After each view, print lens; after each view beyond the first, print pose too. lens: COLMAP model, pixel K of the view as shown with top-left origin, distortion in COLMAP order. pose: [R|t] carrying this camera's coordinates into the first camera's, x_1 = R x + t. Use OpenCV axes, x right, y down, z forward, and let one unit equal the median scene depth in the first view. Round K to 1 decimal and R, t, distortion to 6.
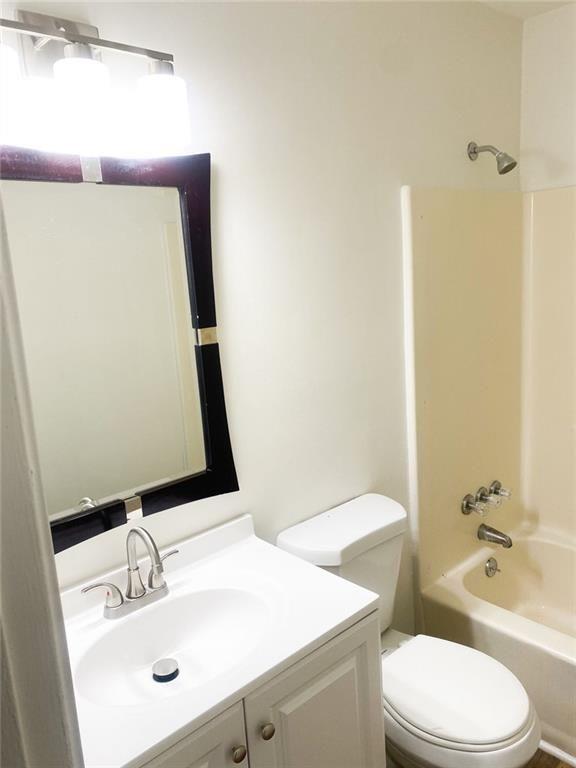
lens RADIAL K [[599.2, 0, 288.6], [0, 599.2, 384.6], [0, 0, 1]] dist [0.063155, -0.072848]
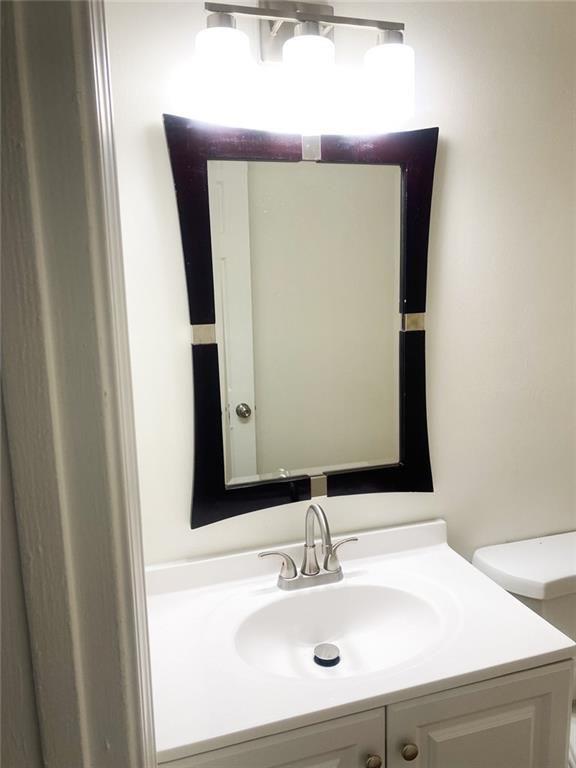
lens RADIAL K [[599.2, 0, 285.6], [0, 599.2, 383.7], [0, 0, 1]] dist [0.063155, -0.072848]
pose [[0.904986, 0.110258, -0.410906, 0.089839], [-0.113581, 0.993393, 0.016403, 0.025339], [0.410000, 0.031827, 0.911530, 0.063395]]
